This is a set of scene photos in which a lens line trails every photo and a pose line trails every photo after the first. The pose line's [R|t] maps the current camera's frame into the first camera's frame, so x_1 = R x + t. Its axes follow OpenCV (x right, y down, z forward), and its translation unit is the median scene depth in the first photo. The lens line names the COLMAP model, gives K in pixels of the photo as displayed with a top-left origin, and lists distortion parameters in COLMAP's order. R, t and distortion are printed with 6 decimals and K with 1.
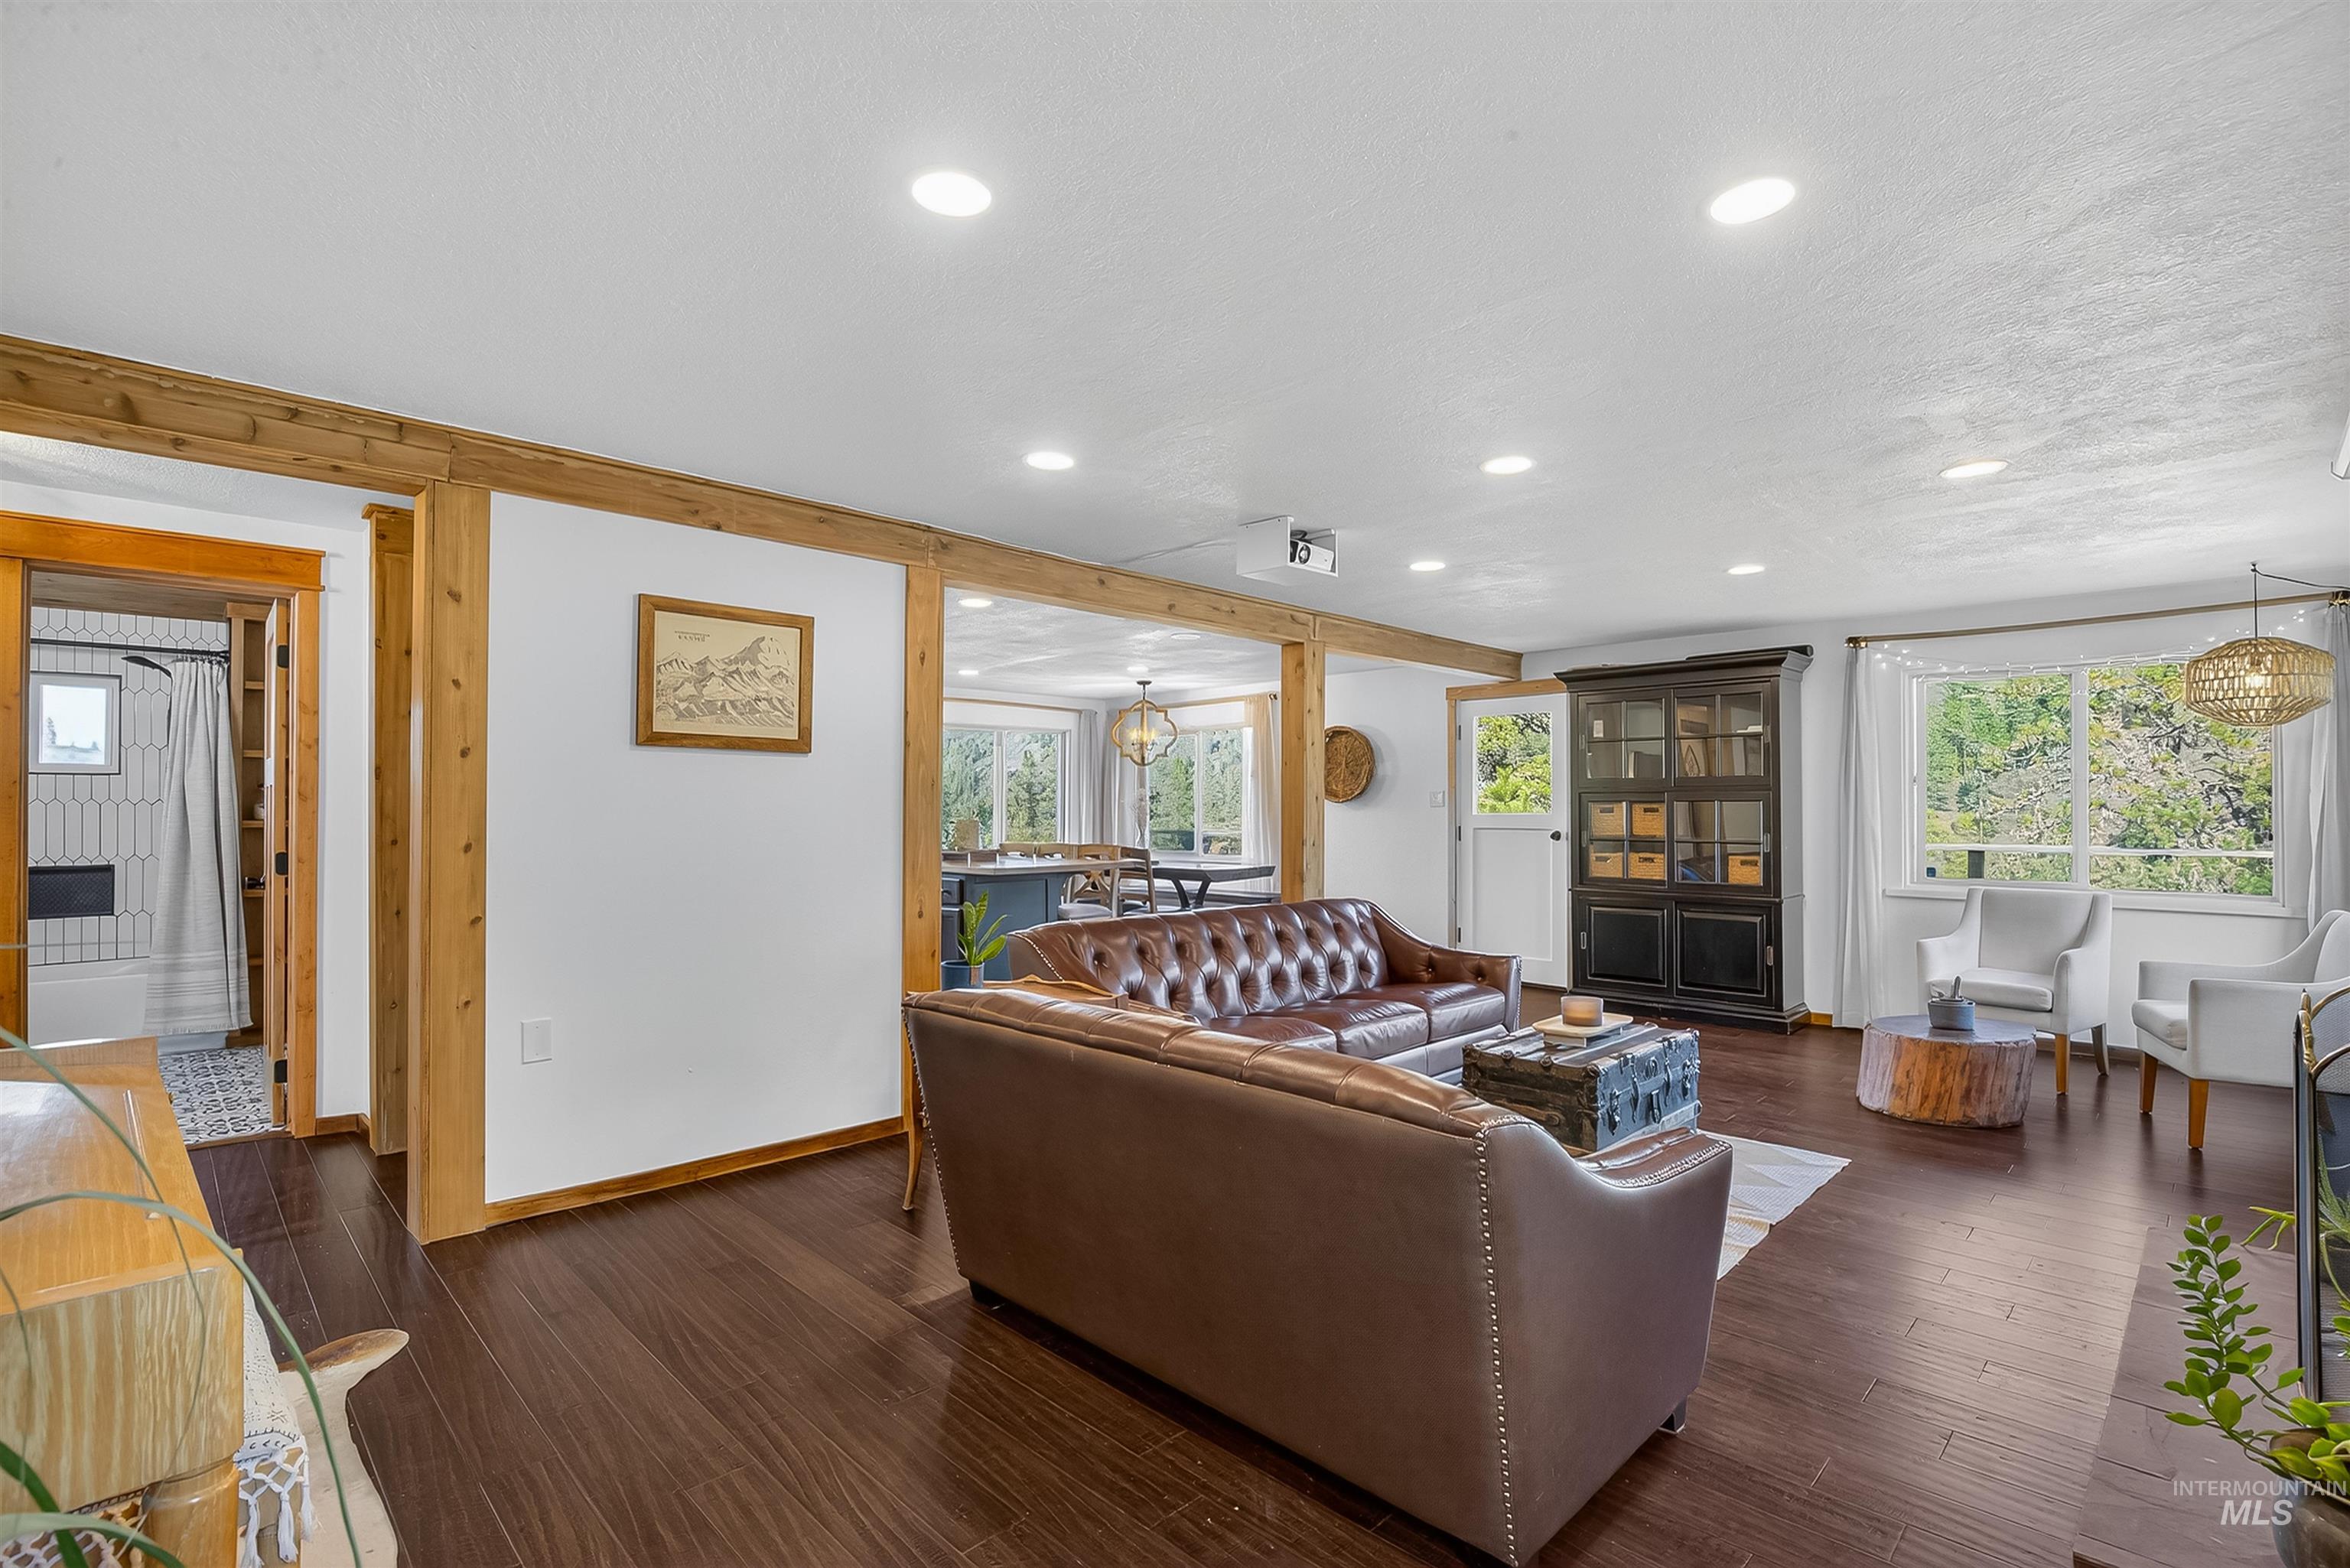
lens RADIAL K [[1083.9, 0, 1183.9], [0, 1083.9, 796.7], [0, 0, 1]] dist [-0.027630, 0.003519]
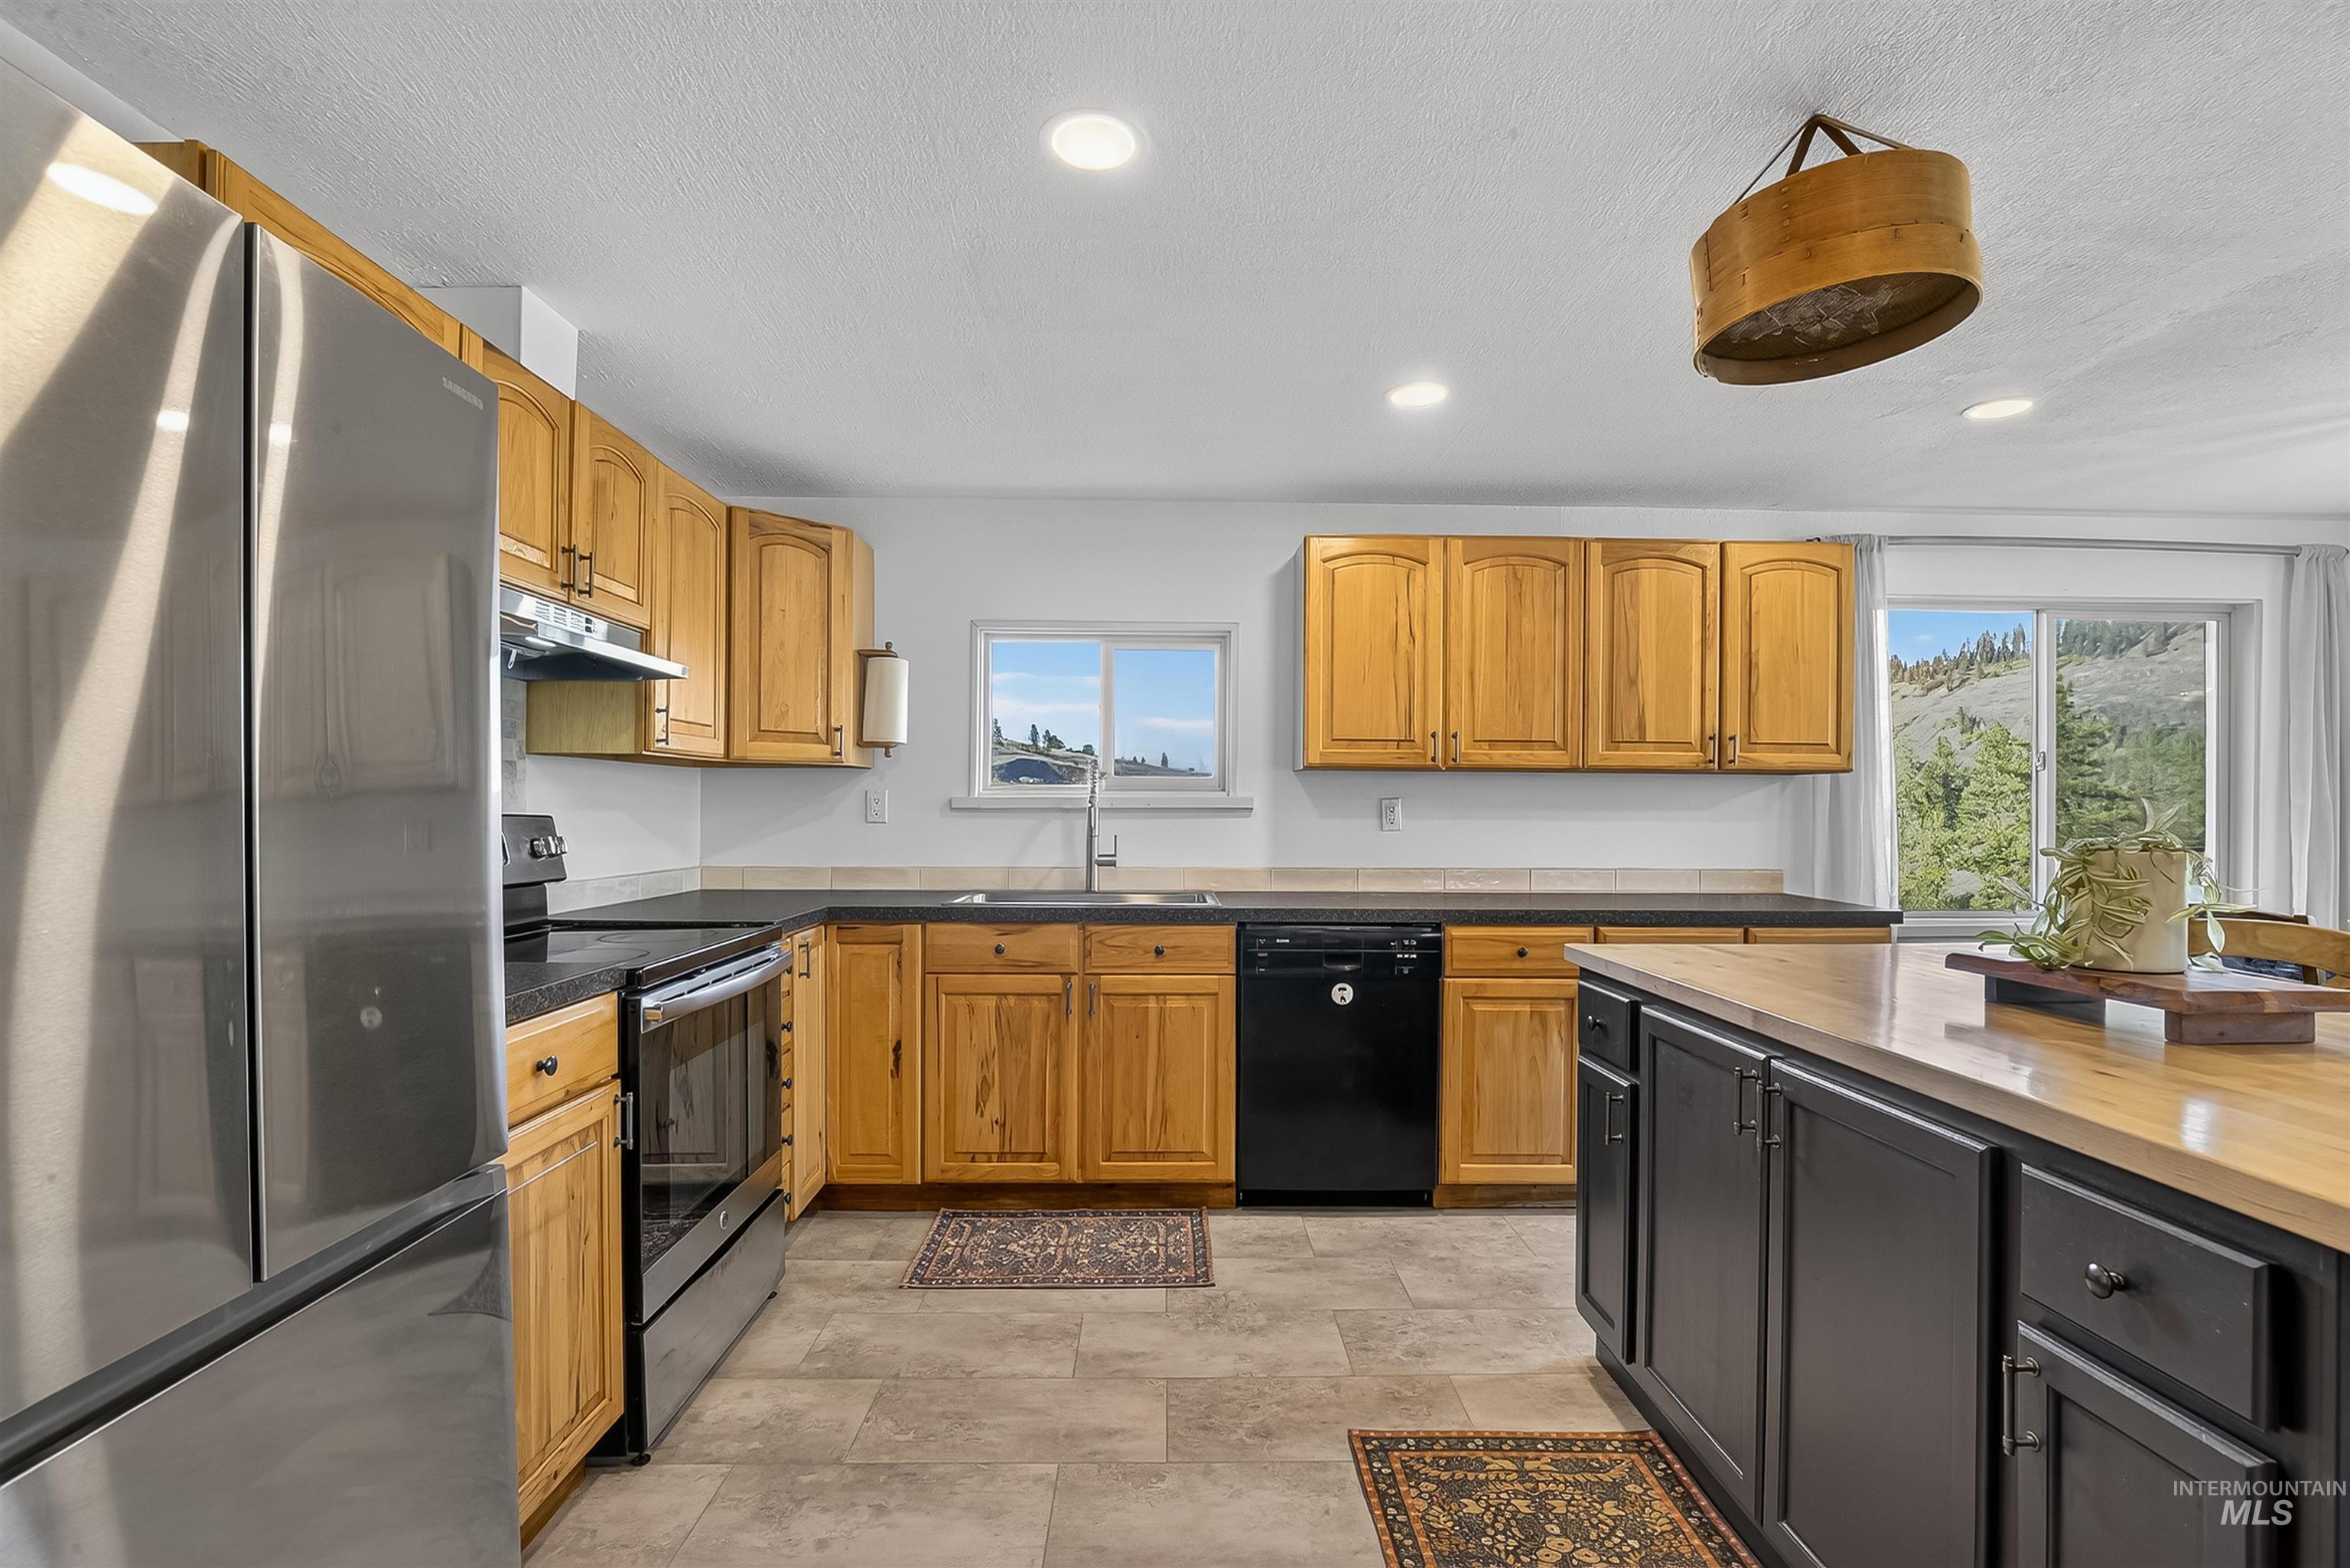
lens RADIAL K [[1083.9, 0, 1183.3], [0, 1083.9, 809.4], [0, 0, 1]] dist [-0.027630, 0.003519]
pose [[0.726634, 0.001312, -0.687024, -0.255200], [0.007265, 0.999928, 0.009593, 0.014504], [0.686987, -0.011961, 0.726572, 0.937888]]
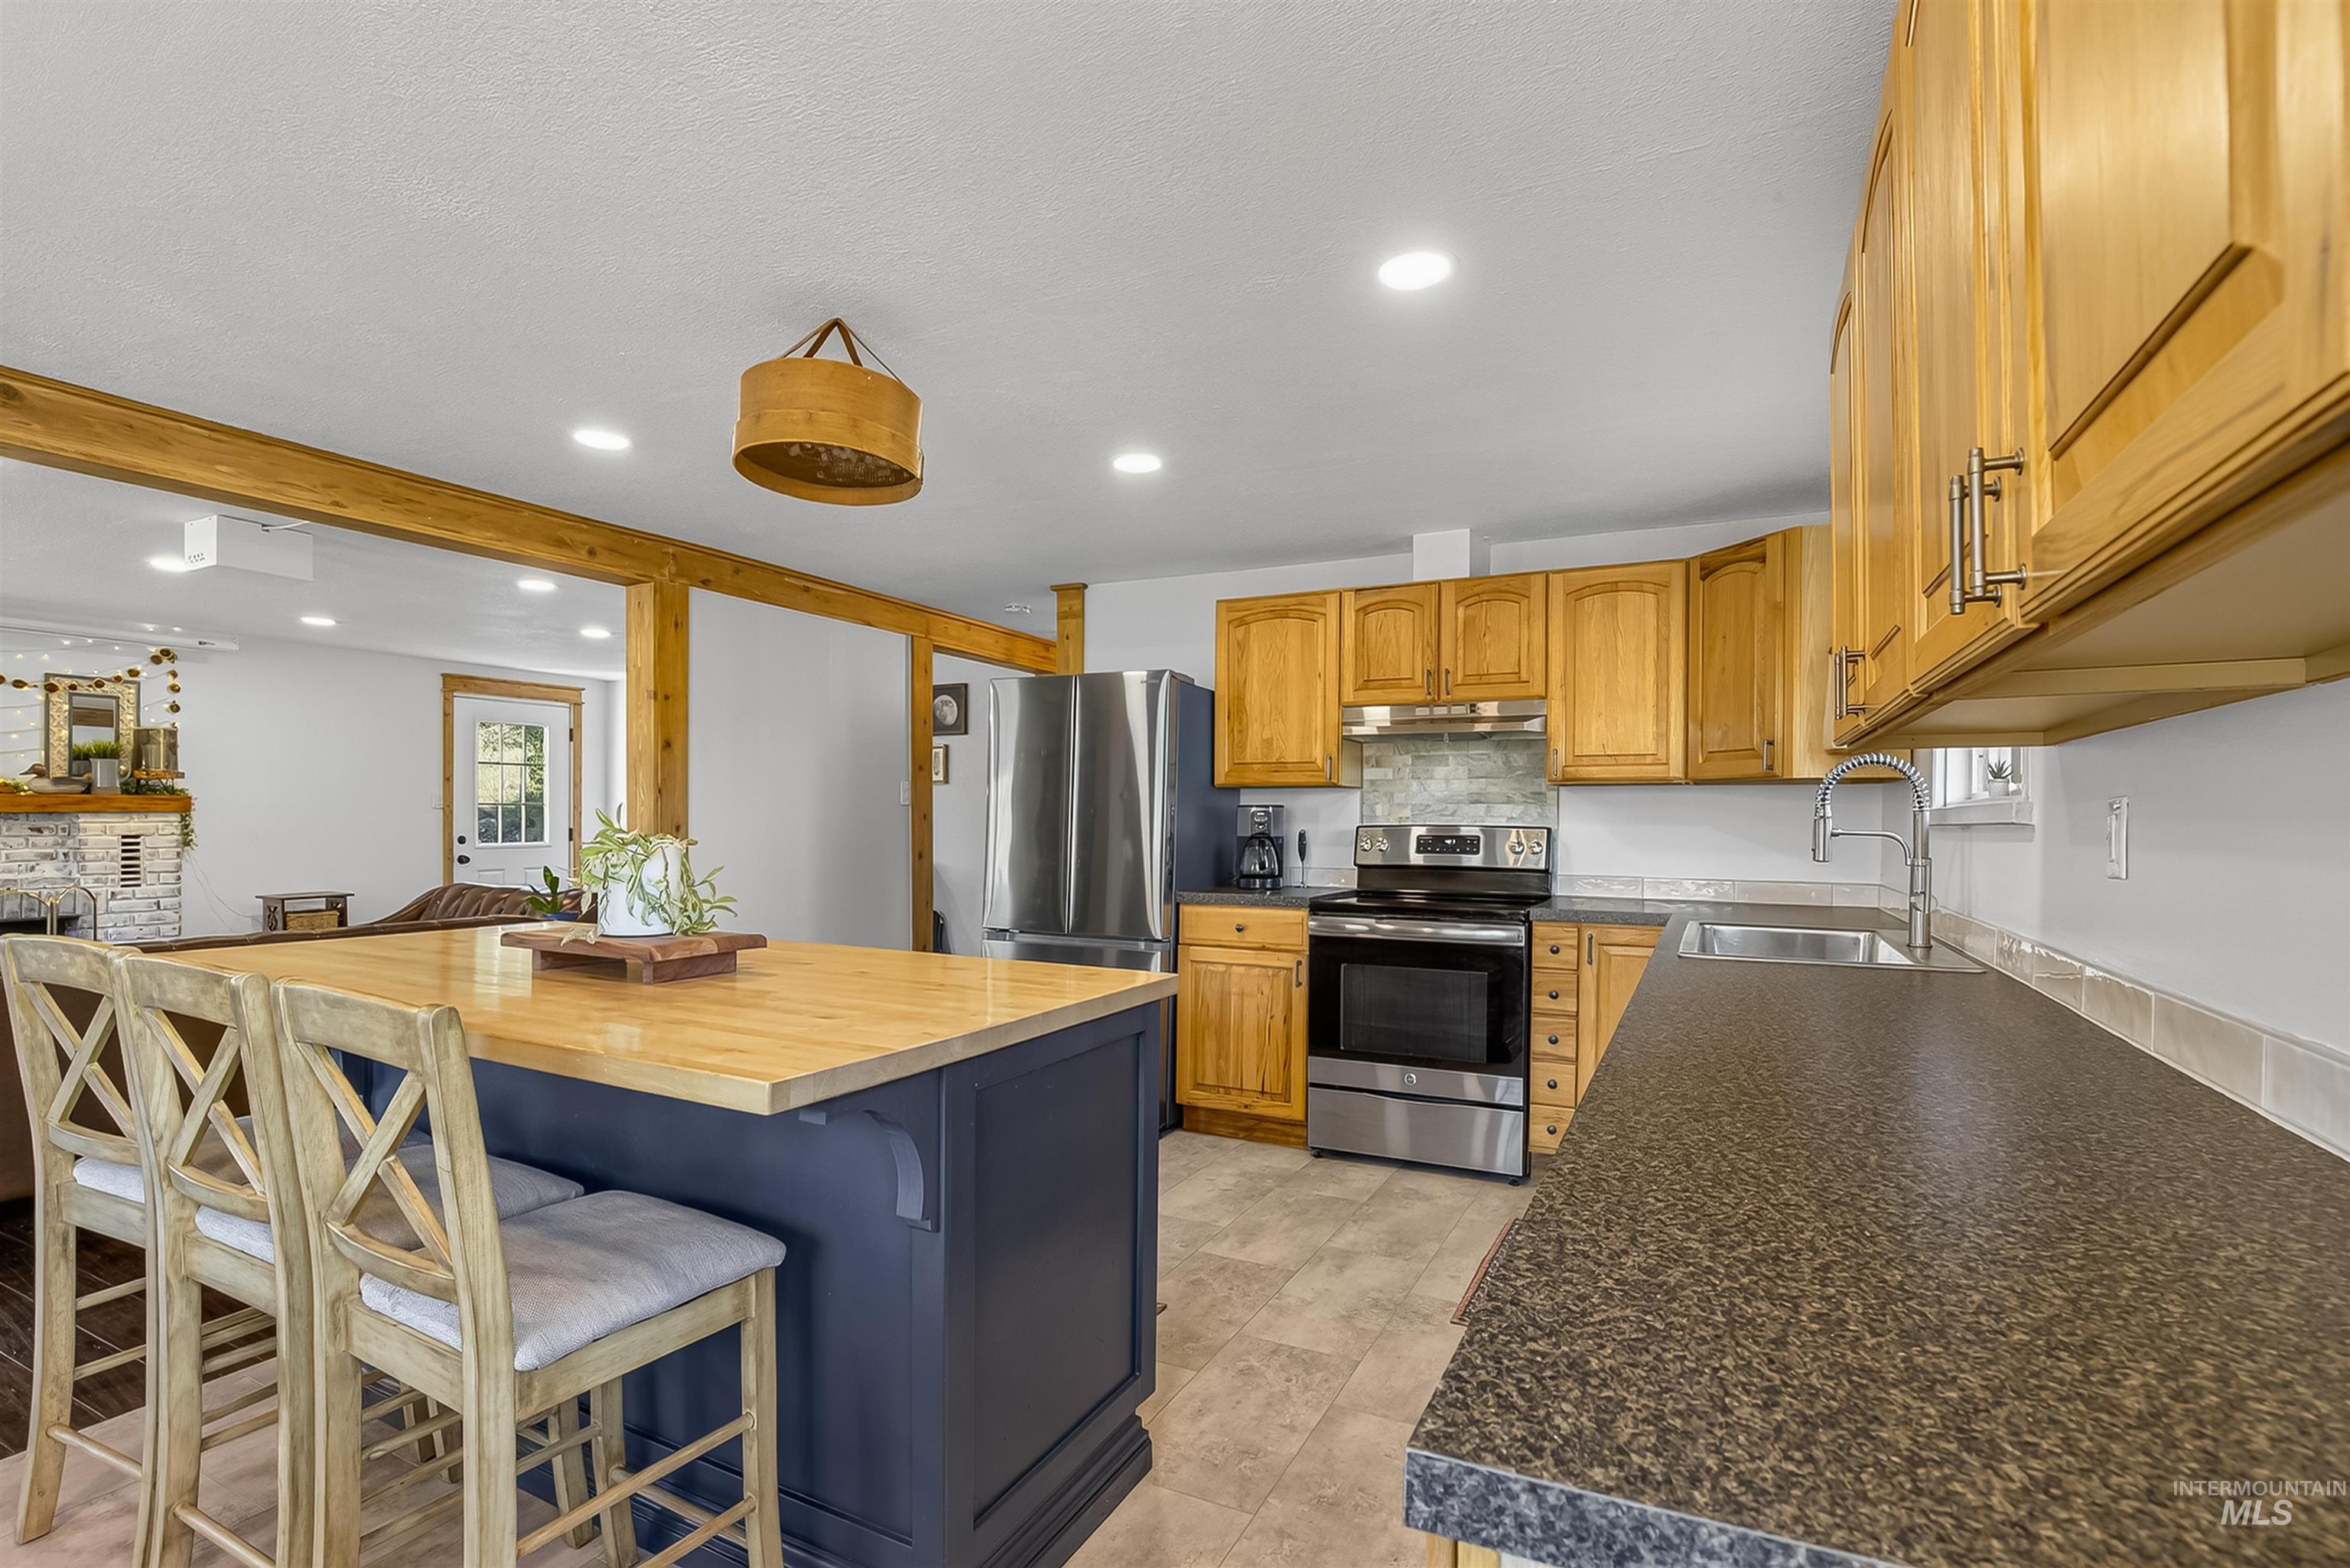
lens RADIAL K [[1083.9, 0, 1190.7], [0, 1083.9, 804.1], [0, 0, 1]] dist [-0.027630, 0.003519]
pose [[-0.942581, -0.009797, -0.333834, -0.322904], [-0.001219, 0.999664, -0.025895, 0.024609], [0.333976, -0.024001, -0.942276, 1.773398]]
